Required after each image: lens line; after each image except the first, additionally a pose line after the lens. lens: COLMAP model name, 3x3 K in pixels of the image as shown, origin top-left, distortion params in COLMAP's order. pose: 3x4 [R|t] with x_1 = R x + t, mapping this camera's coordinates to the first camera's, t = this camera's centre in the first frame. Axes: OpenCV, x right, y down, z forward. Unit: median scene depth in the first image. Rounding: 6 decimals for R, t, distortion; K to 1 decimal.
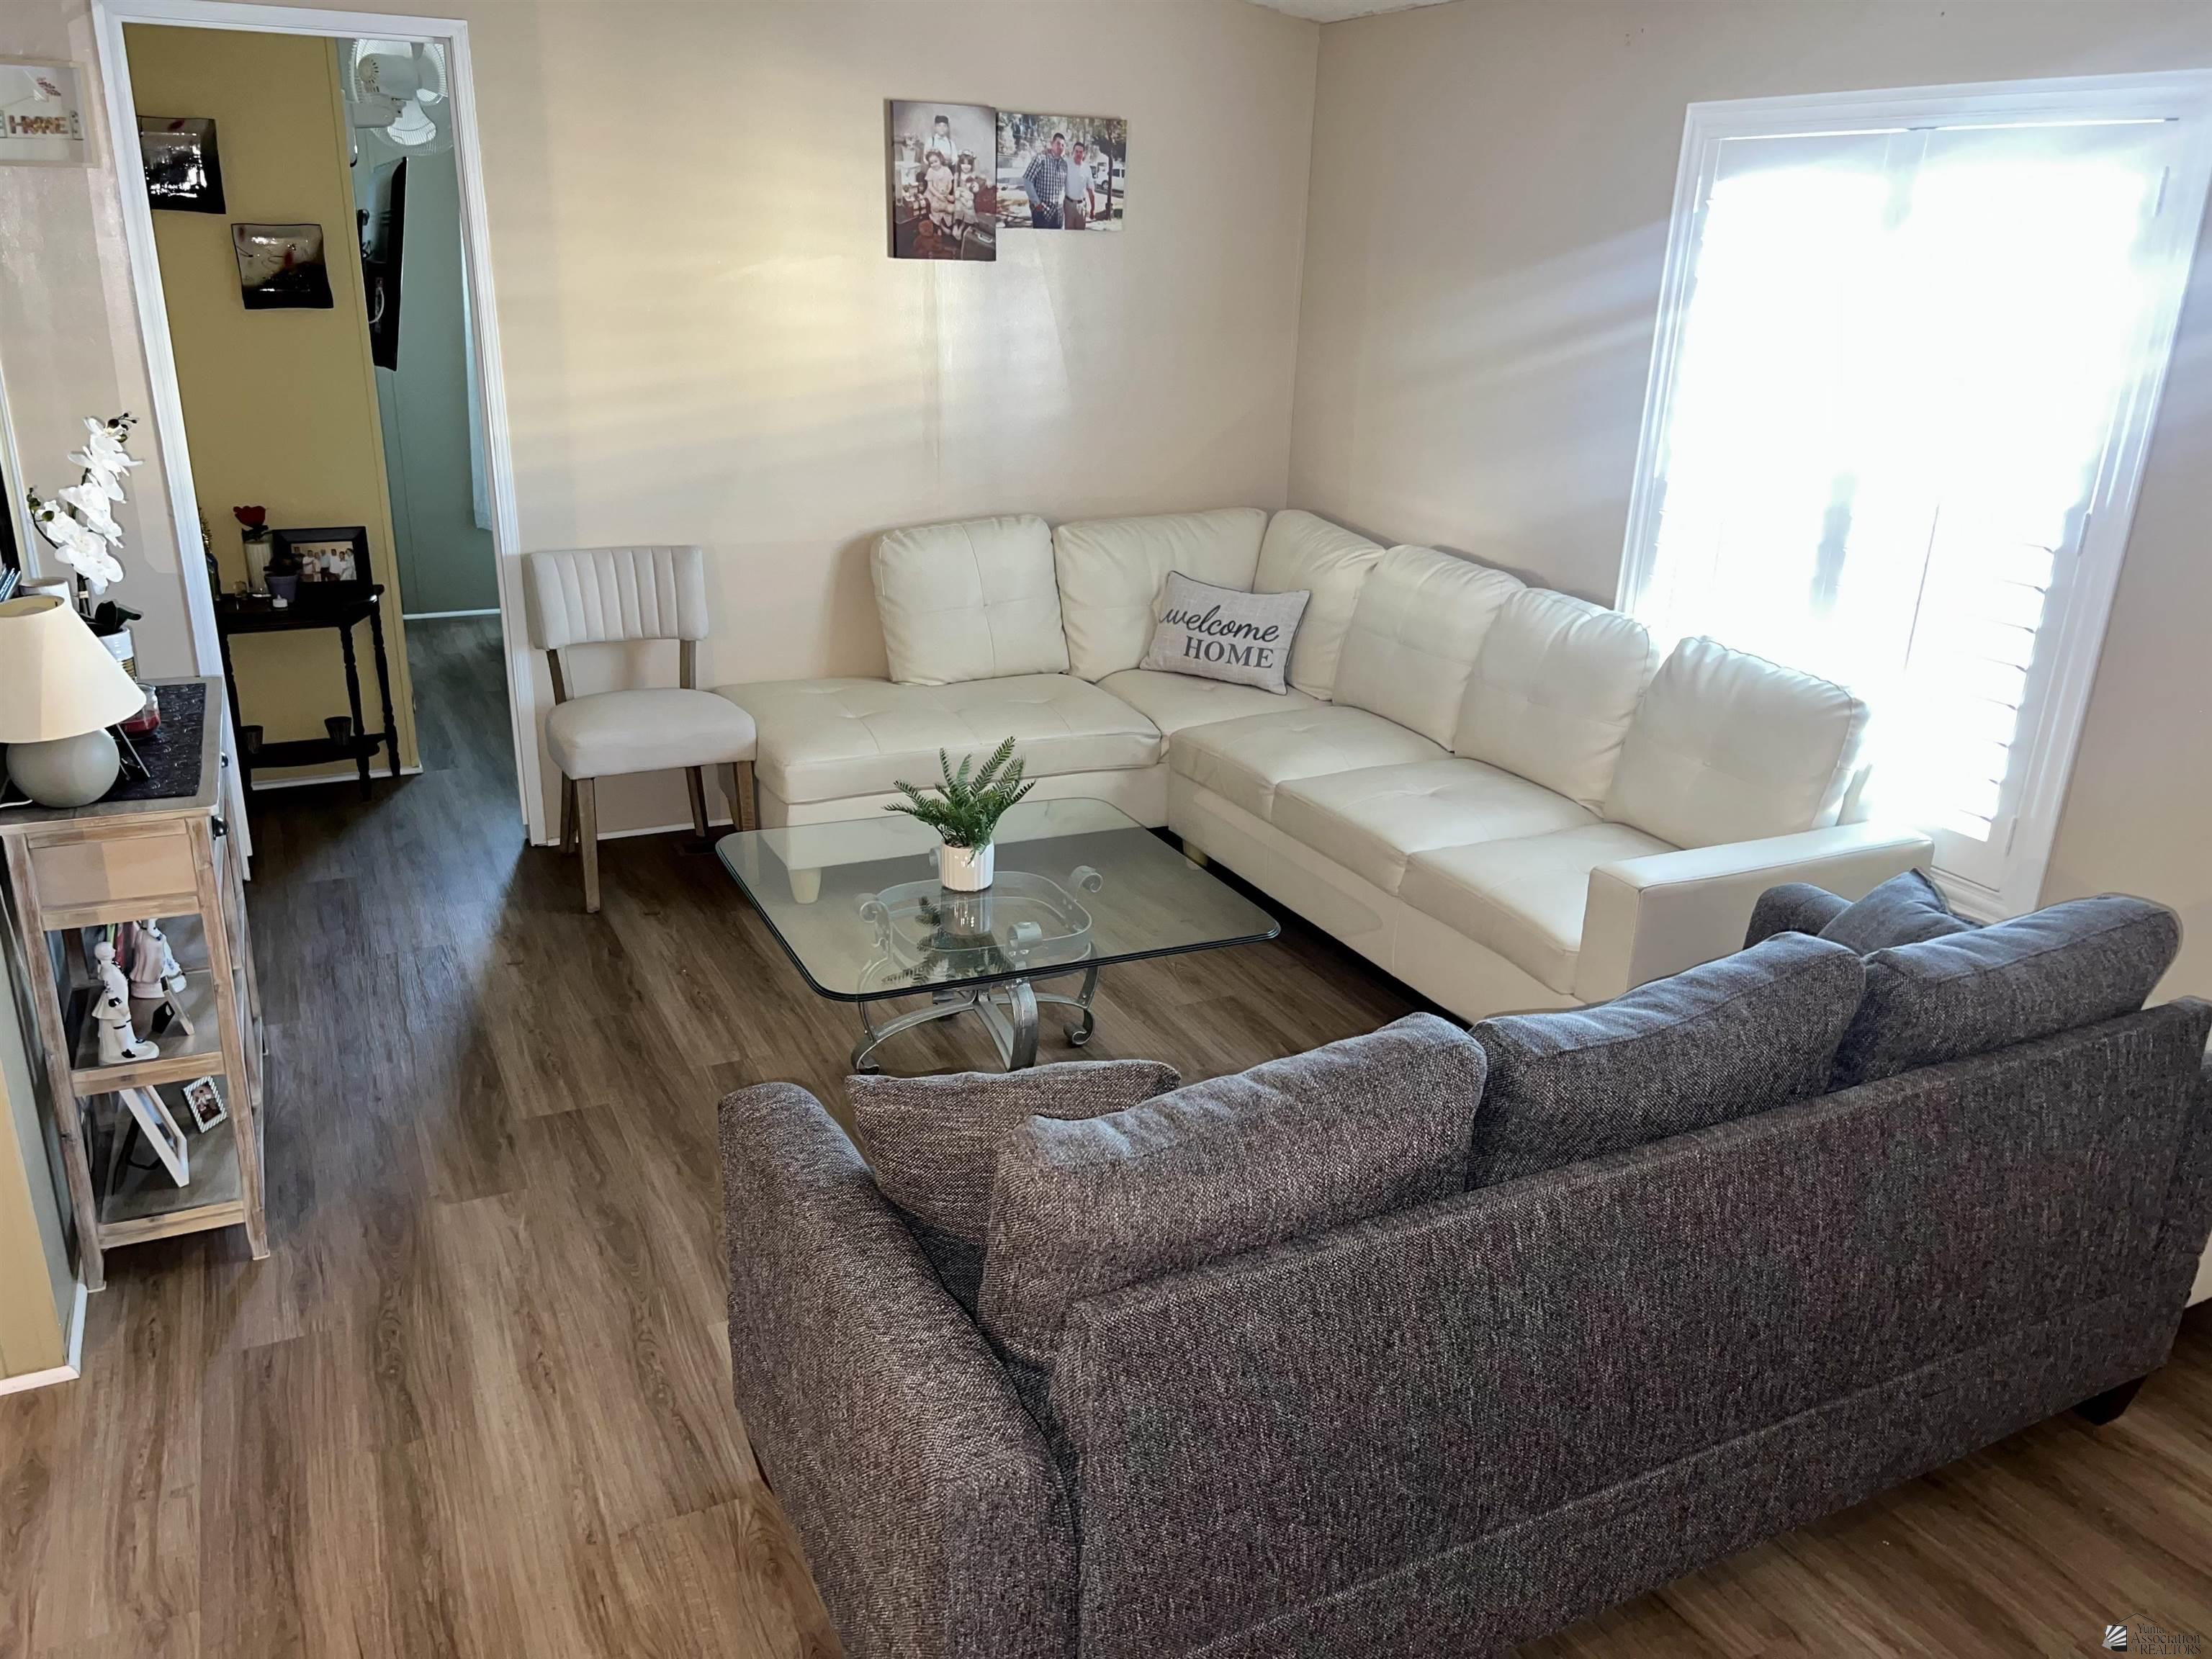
lens RADIAL K [[1663.9, 0, 1106.0], [0, 1663.9, 829.5], [0, 0, 1]] dist [0.092342, -0.146029]
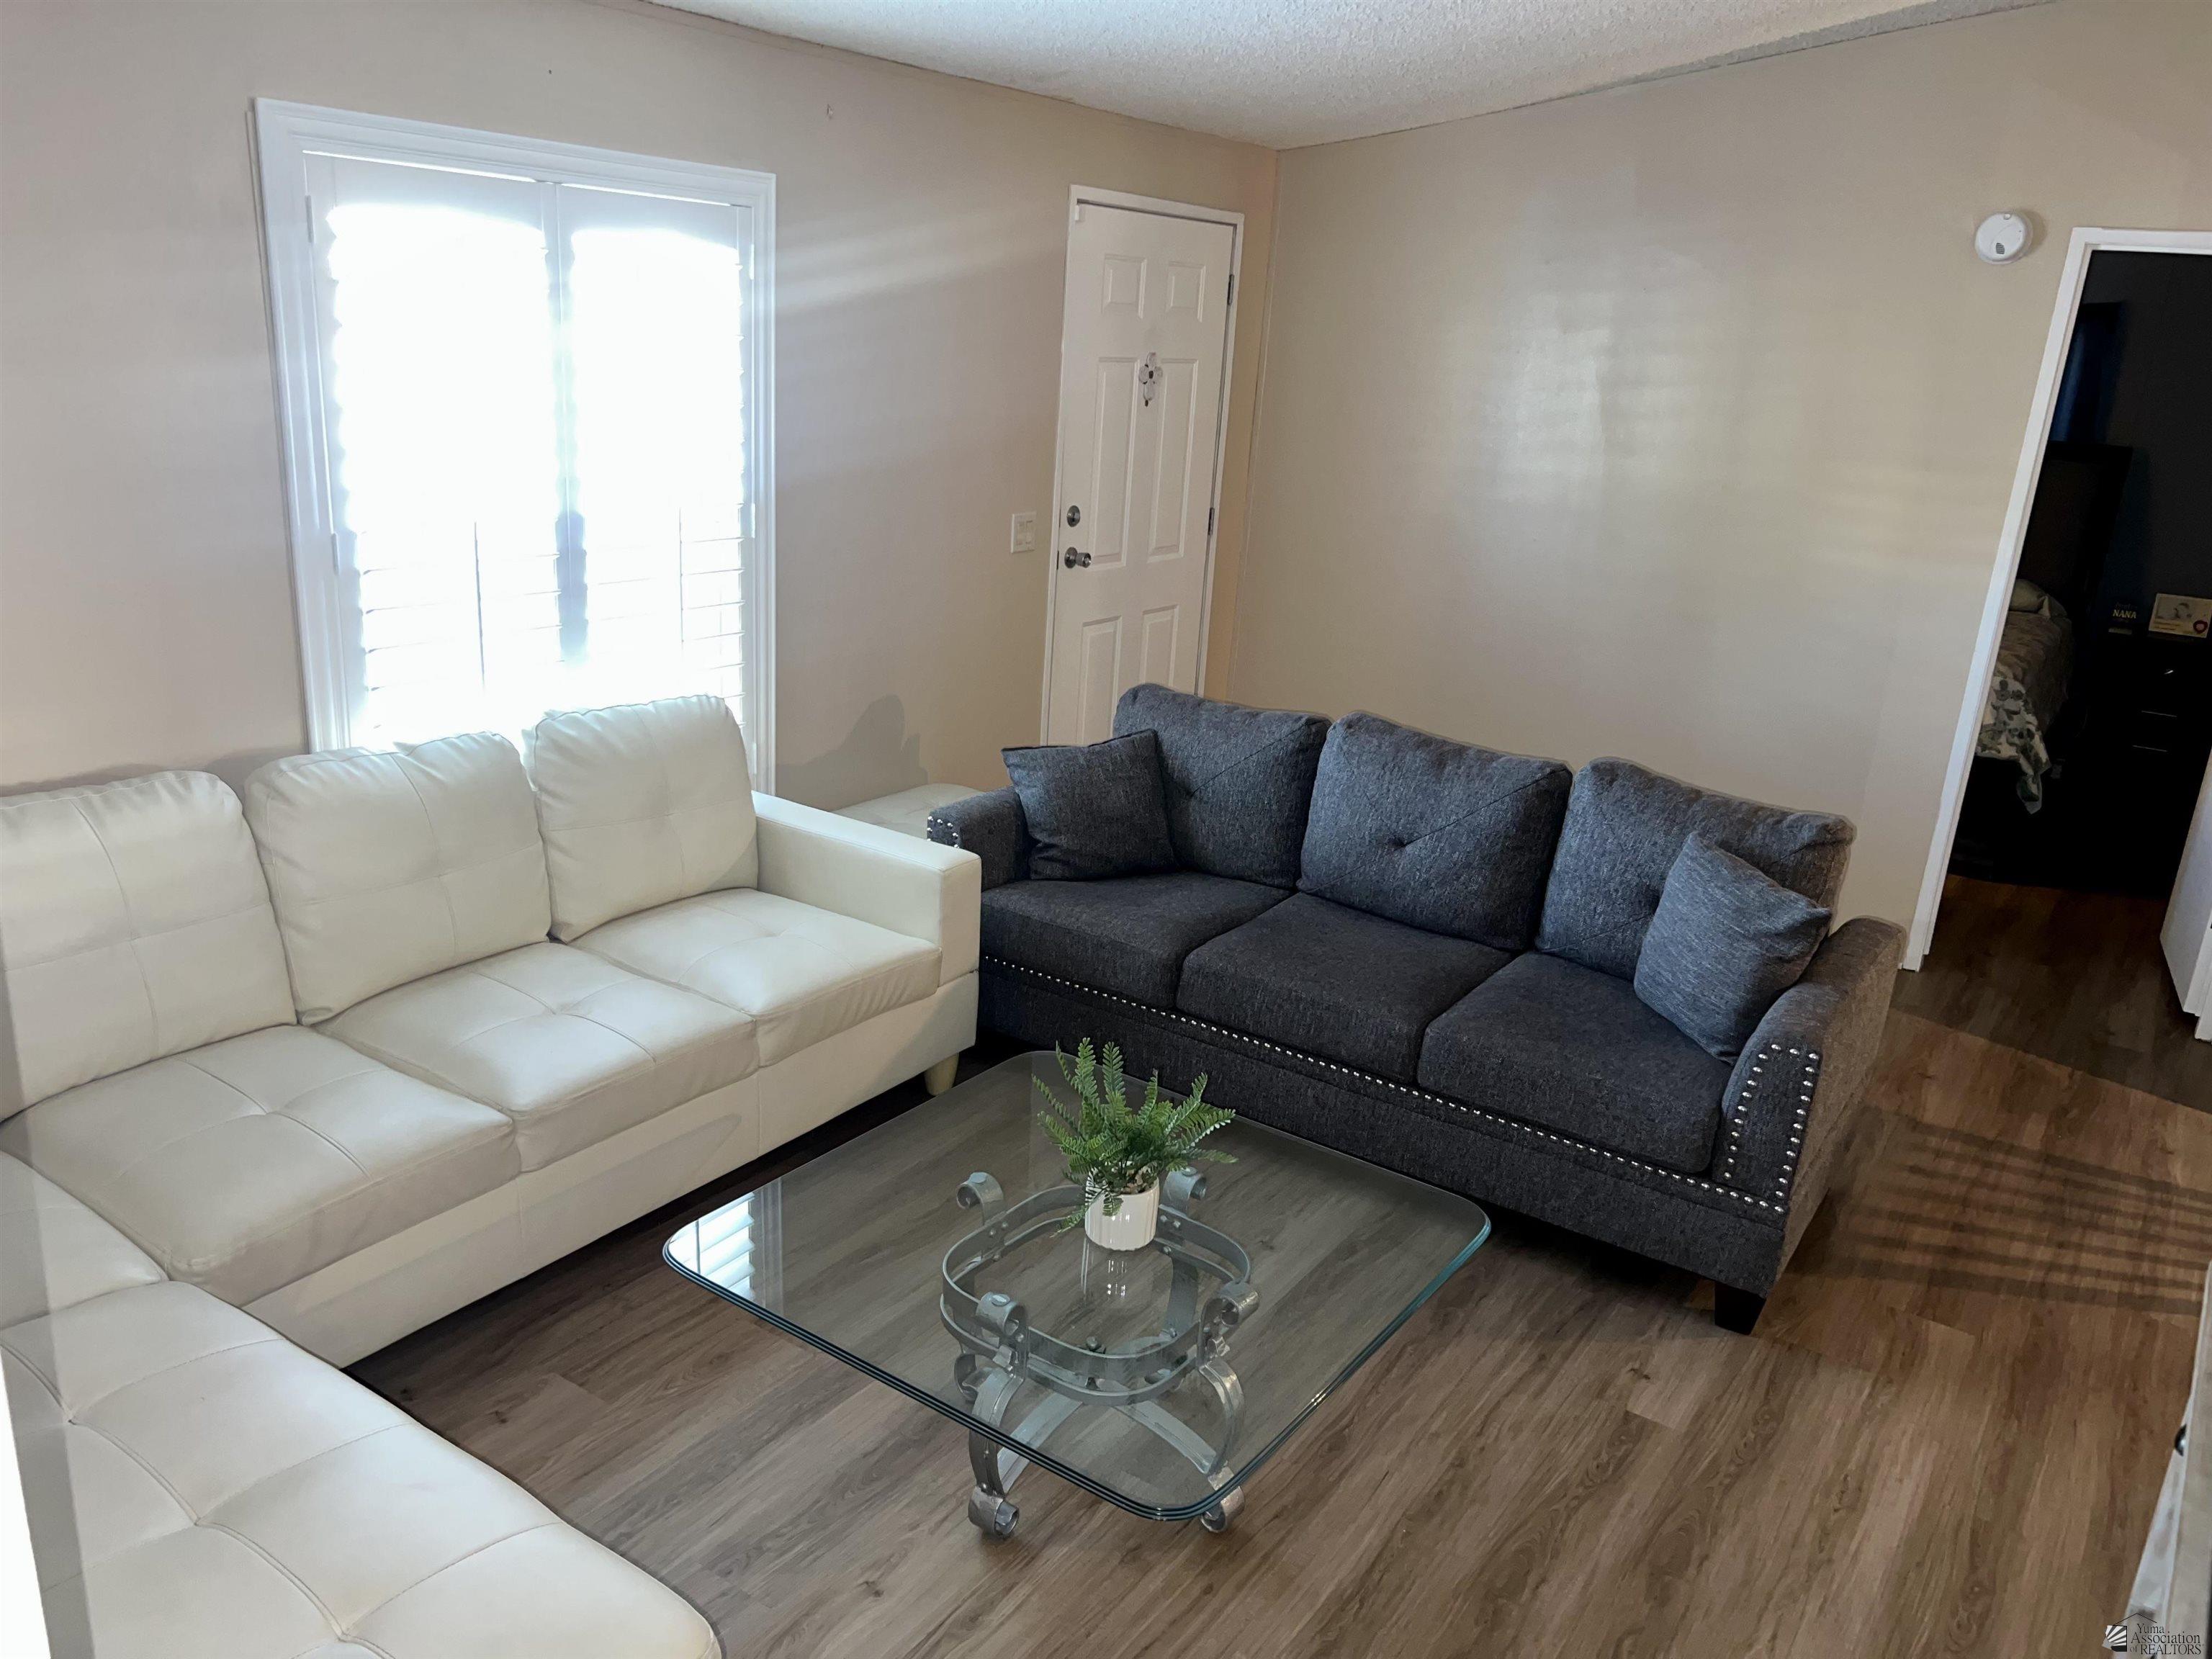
lens RADIAL K [[1669.1, 0, 1106.0], [0, 1669.1, 829.5], [0, 0, 1]] dist [0.070148, -0.080523]
pose [[-0.489547, -0.315720, 0.812813, -0.836150], [0.212928, 0.860648, 0.462544, -0.619723], [-0.845580, 0.399507, -0.354102, 1.600005]]
